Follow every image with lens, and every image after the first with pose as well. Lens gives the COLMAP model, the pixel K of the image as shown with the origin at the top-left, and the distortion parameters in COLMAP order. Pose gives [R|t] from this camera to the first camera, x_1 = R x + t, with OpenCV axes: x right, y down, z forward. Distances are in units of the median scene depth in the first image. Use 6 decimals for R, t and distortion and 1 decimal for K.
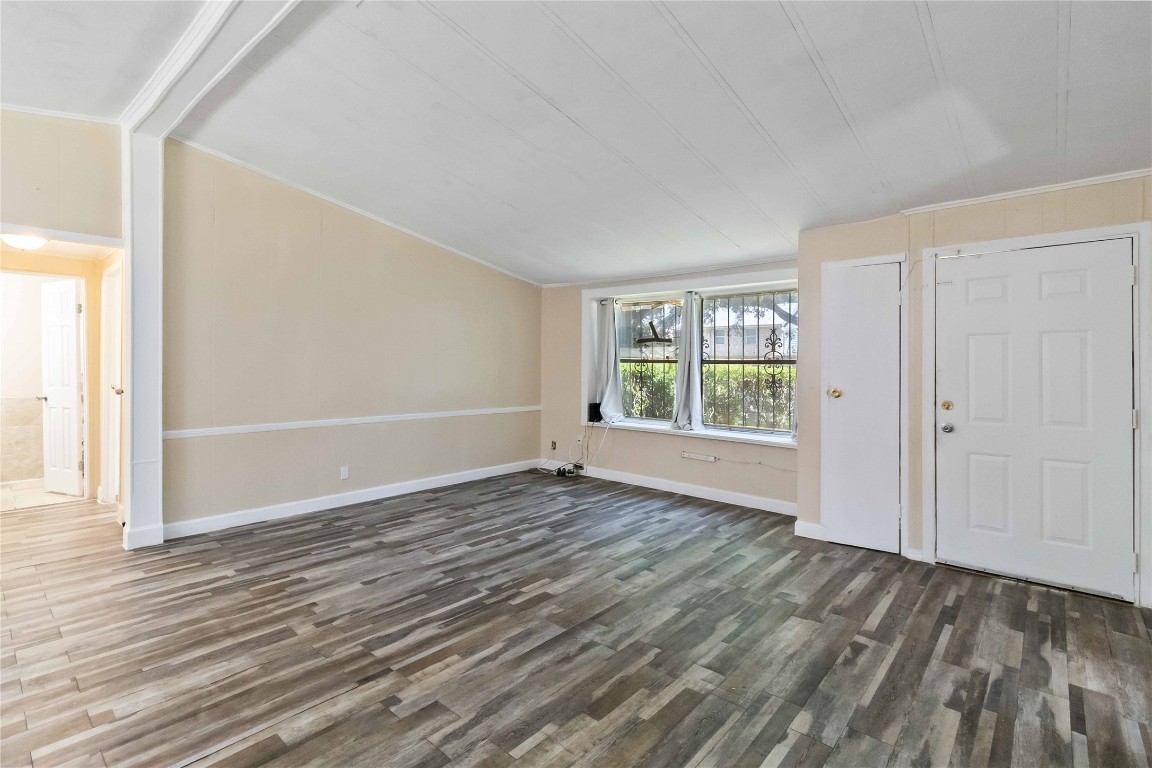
lens RADIAL K [[533.9, 0, 571.9], [0, 533.9, 365.5], [0, 0, 1]] dist [0.001573, 0.000257]
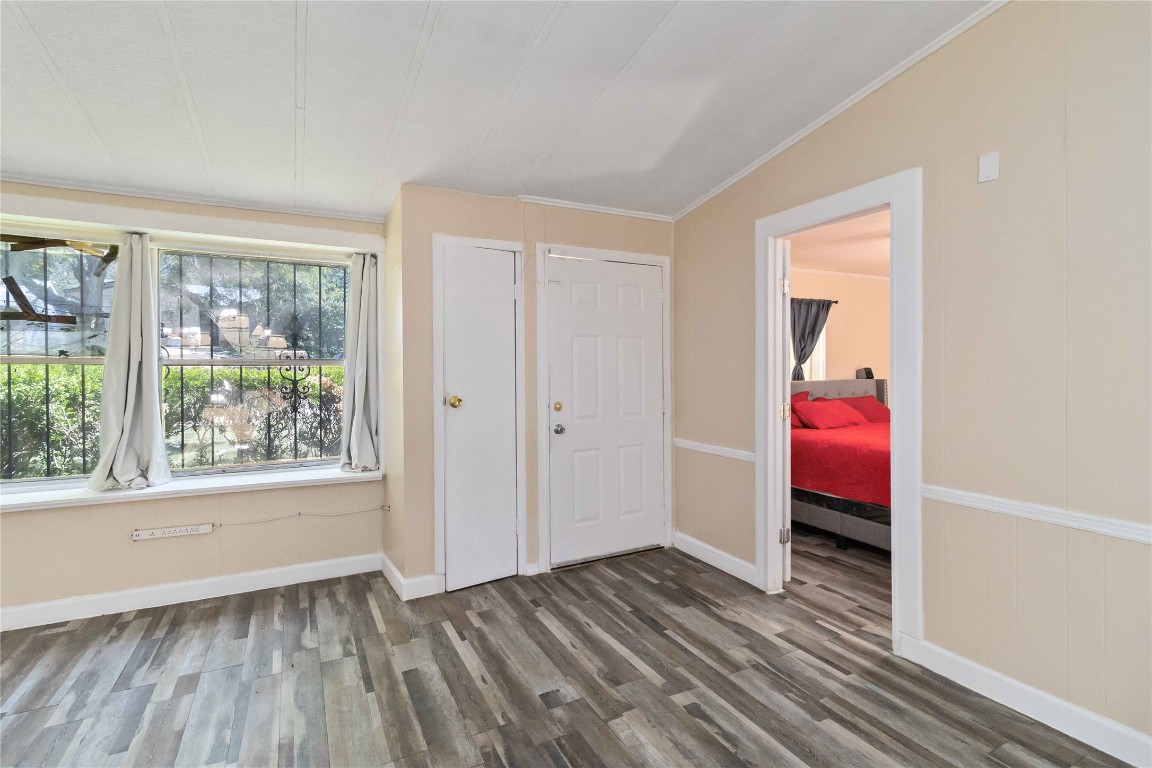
lens RADIAL K [[533.9, 0, 571.9], [0, 533.9, 365.5], [0, 0, 1]] dist [0.001573, 0.000257]
pose [[0.355600, -0.008974, 0.934595, -0.214703], [0.003525, 0.999960, 0.008261, -0.009497], [-0.934632, 0.000357, 0.355617, 0.643413]]
